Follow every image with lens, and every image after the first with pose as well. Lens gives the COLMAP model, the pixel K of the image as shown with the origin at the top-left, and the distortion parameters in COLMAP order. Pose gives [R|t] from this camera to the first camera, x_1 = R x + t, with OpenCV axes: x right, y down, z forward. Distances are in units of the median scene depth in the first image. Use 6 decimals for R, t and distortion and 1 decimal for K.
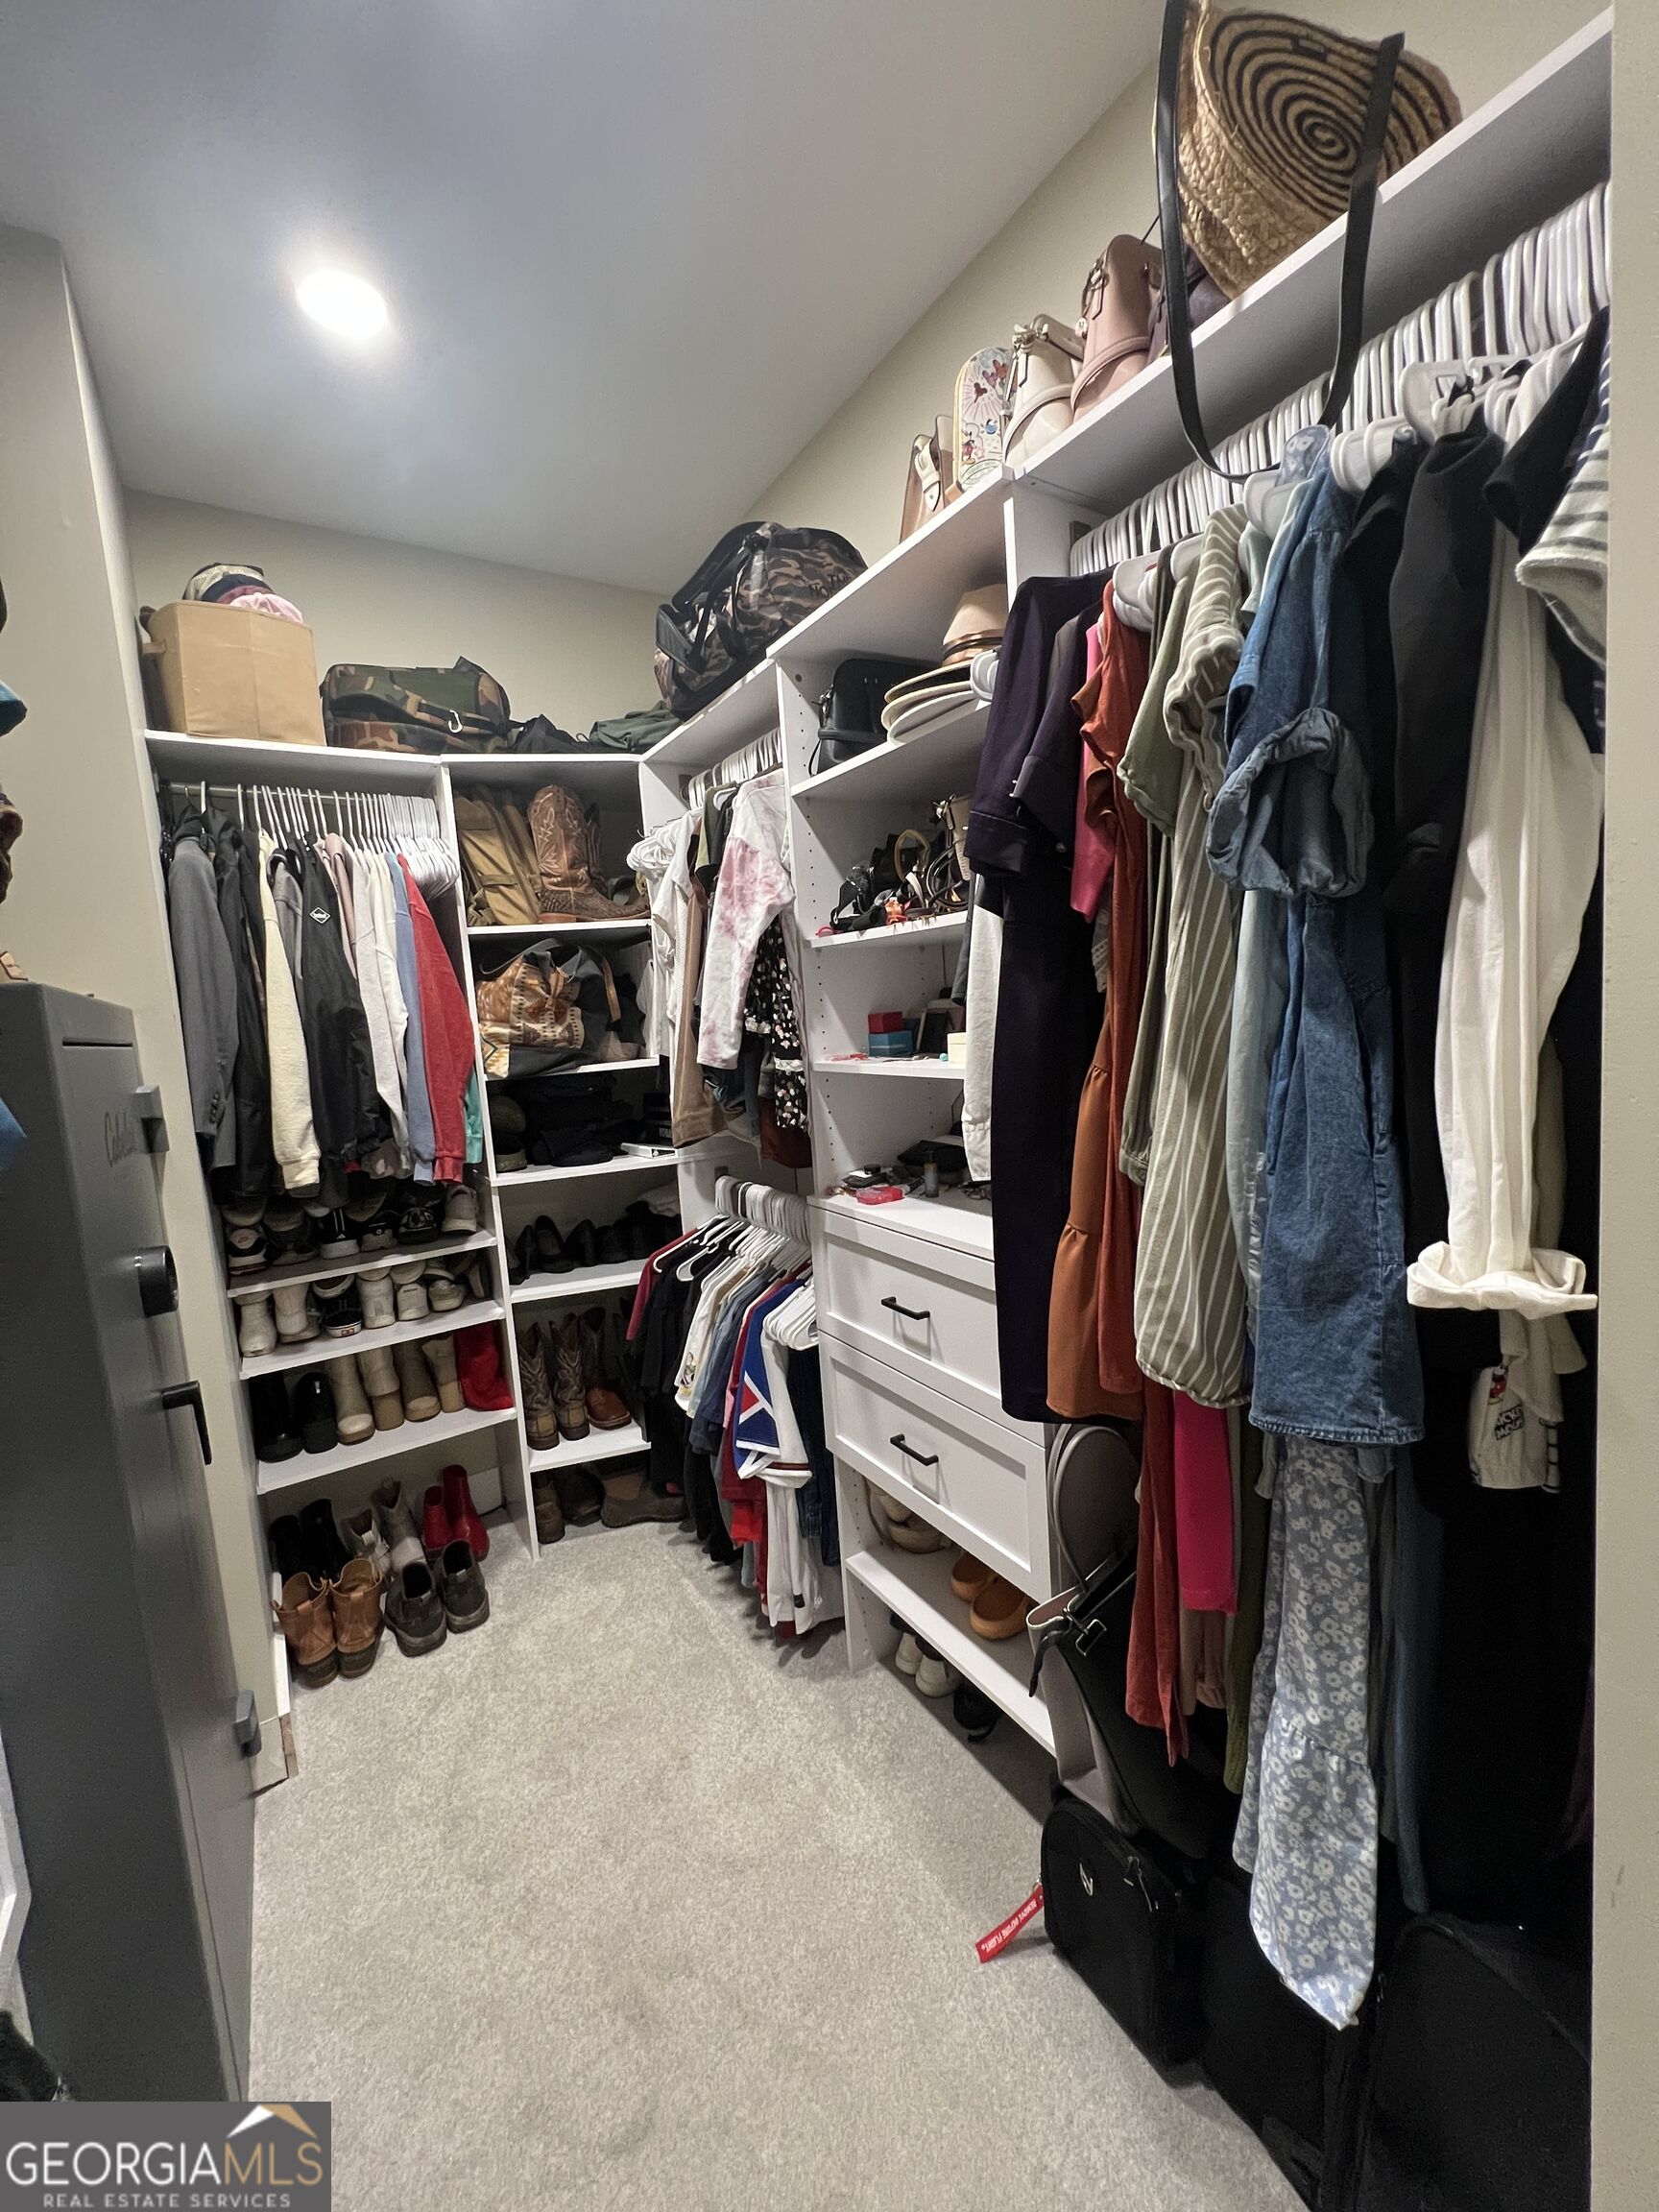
lens RADIAL K [[891.4, 0, 837.7], [0, 891.4, 1104.0], [0, 0, 1]] dist [0.000325, 0.000163]
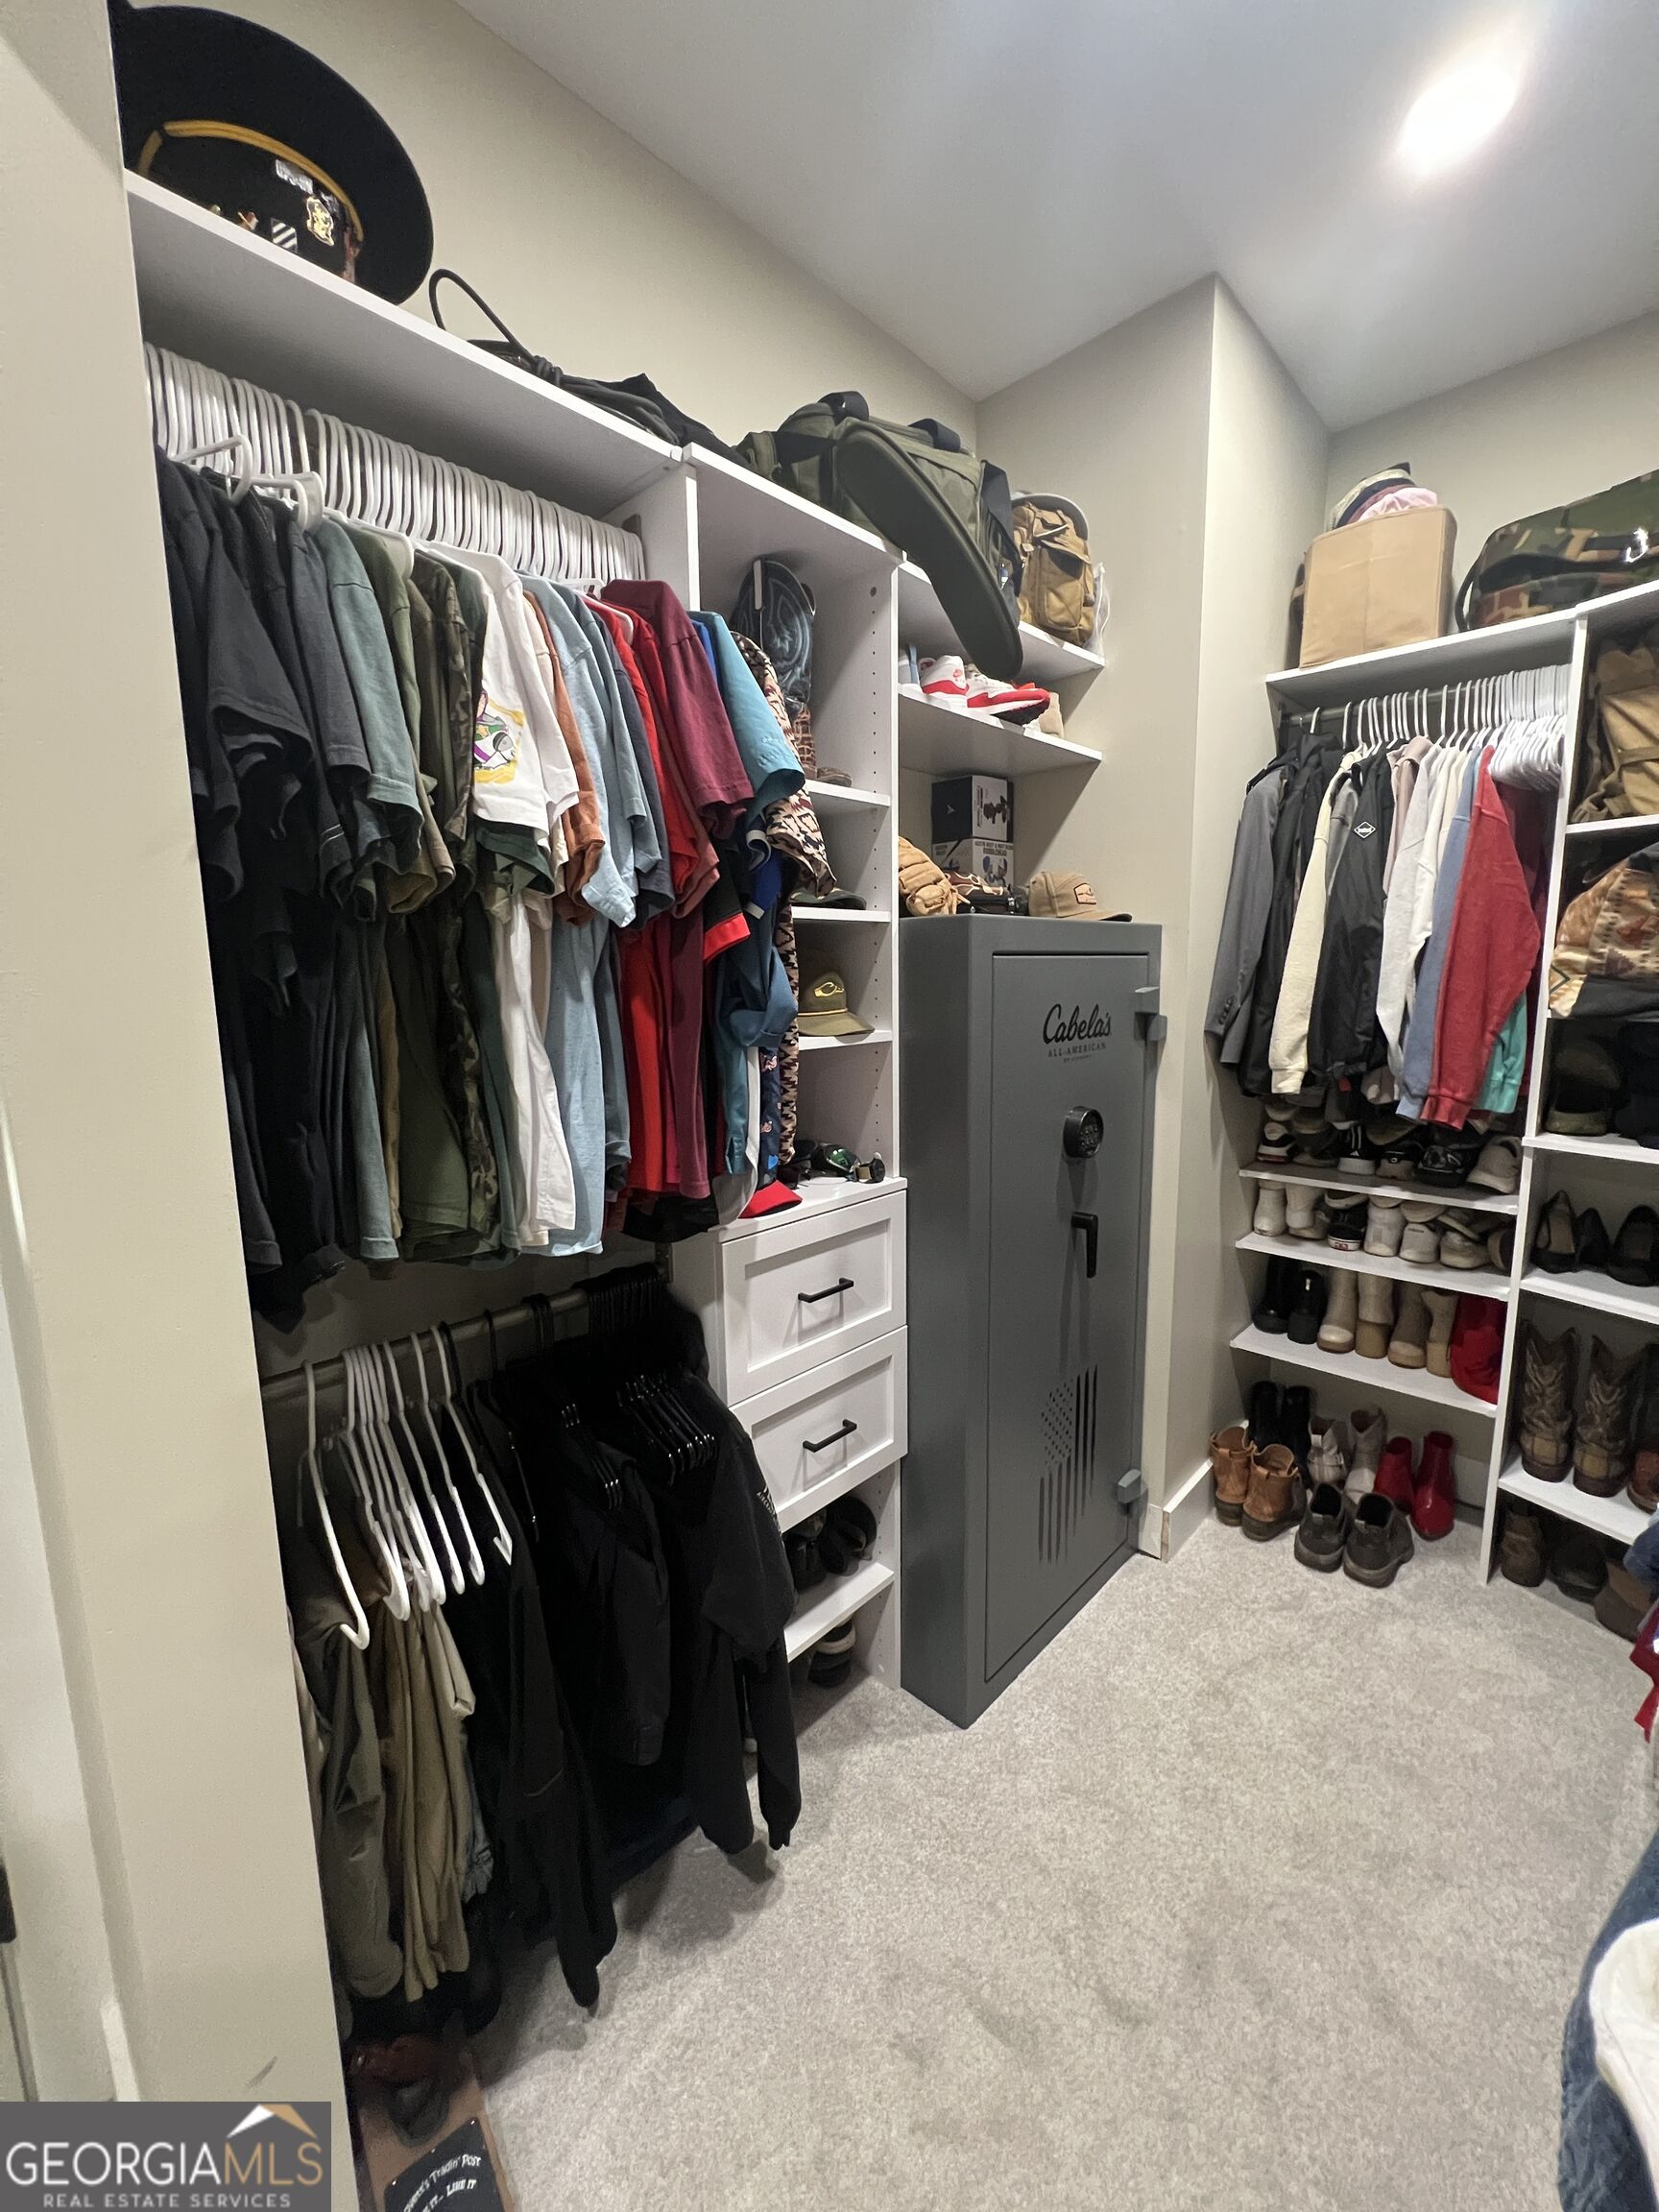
lens RADIAL K [[891.4, 0, 836.7], [0, 891.4, 1103.4], [0, 0, 1]] dist [0.000325, 0.000163]
pose [[0.238212, 0.213572, -0.947440, 0.241915], [-0.105611, 0.975433, 0.193329, -0.039026], [0.965454, 0.054006, 0.254916, 0.172969]]
